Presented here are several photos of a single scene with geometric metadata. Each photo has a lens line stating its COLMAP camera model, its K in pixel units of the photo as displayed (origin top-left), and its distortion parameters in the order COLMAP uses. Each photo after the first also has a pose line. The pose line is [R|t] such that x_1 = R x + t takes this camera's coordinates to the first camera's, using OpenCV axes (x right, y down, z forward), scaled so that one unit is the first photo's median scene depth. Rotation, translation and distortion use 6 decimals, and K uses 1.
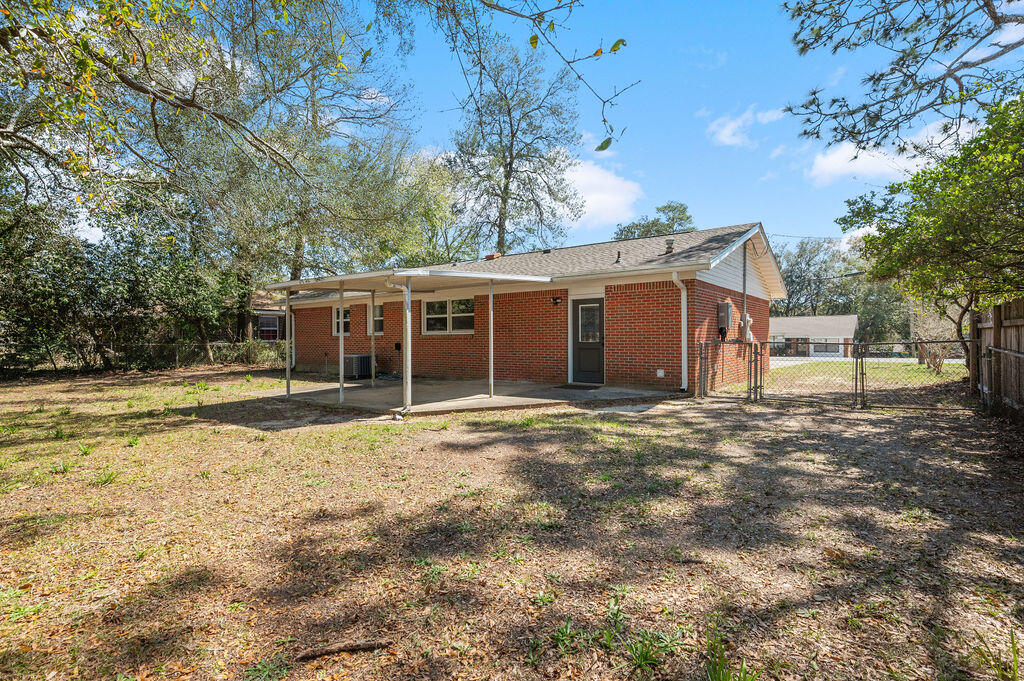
lens RADIAL K [[503.4, 0, 511.9], [0, 503.4, 335.7], [0, 0, 1]] dist [0.004408, -0.000980]
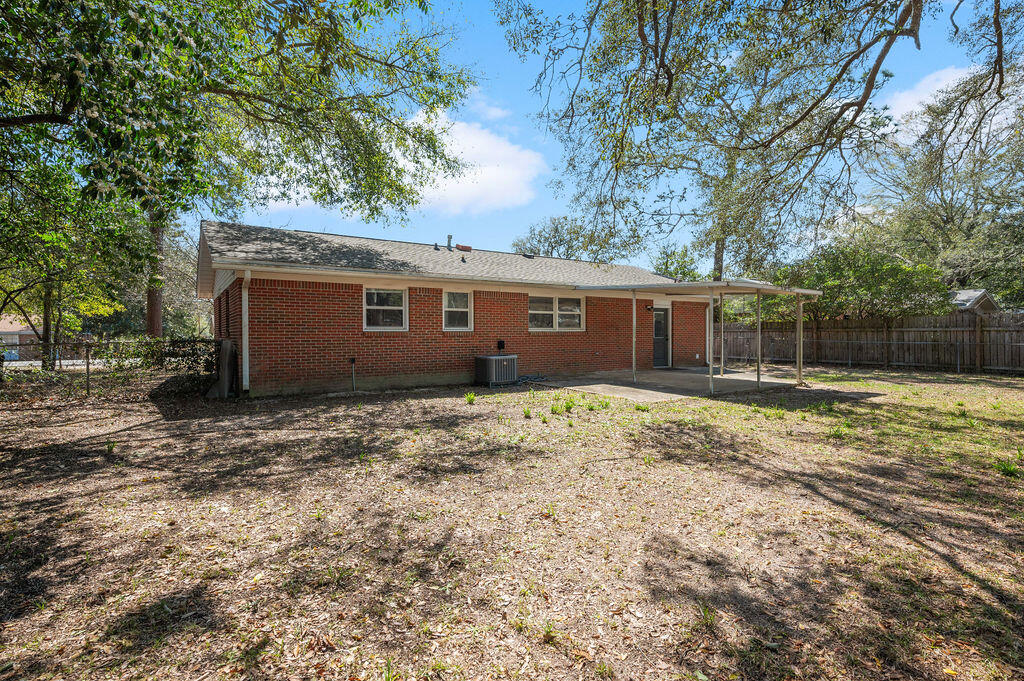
lens RADIAL K [[503.4, 0, 514.3], [0, 503.4, 337.8], [0, 0, 1]] dist [0.004408, -0.000980]
pose [[0.335814, 0.003575, 0.941922, -1.207274], [0.002919, 0.999984, -0.004836, 0.017120], [-0.941924, 0.004373, 0.335798, 0.807582]]
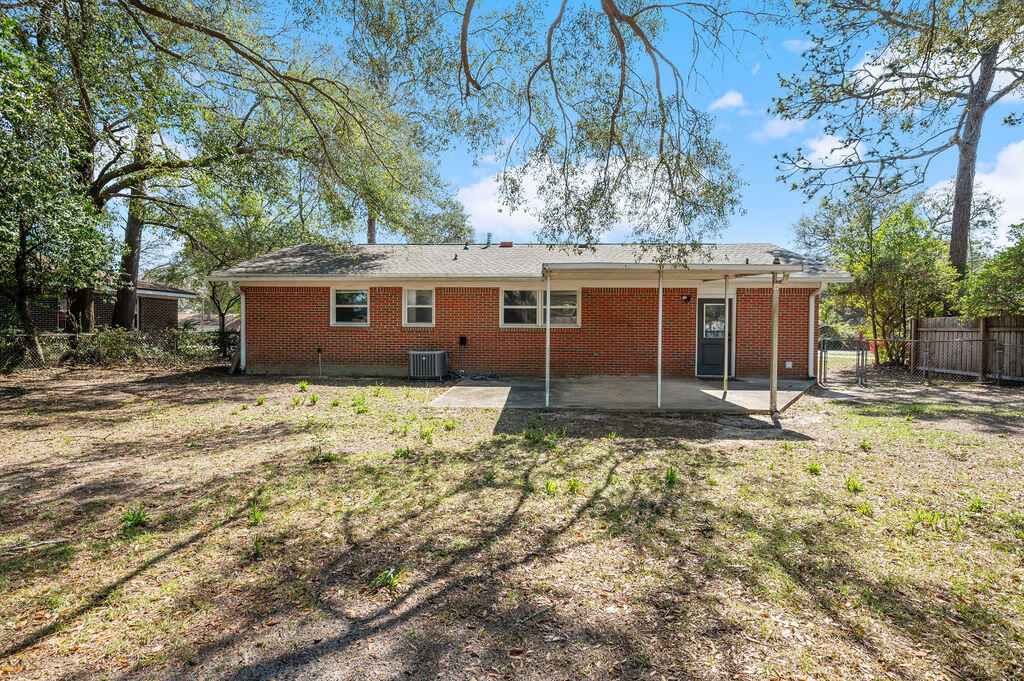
lens RADIAL K [[503.4, 0, 513.4], [0, 503.4, 342.1], [0, 0, 1]] dist [0.004408, -0.000980]
pose [[0.847532, 0.009985, 0.530651, -0.715139], [-0.016399, 0.999838, 0.007377, 0.019216], [-0.530491, -0.014954, 0.847558, 0.279963]]
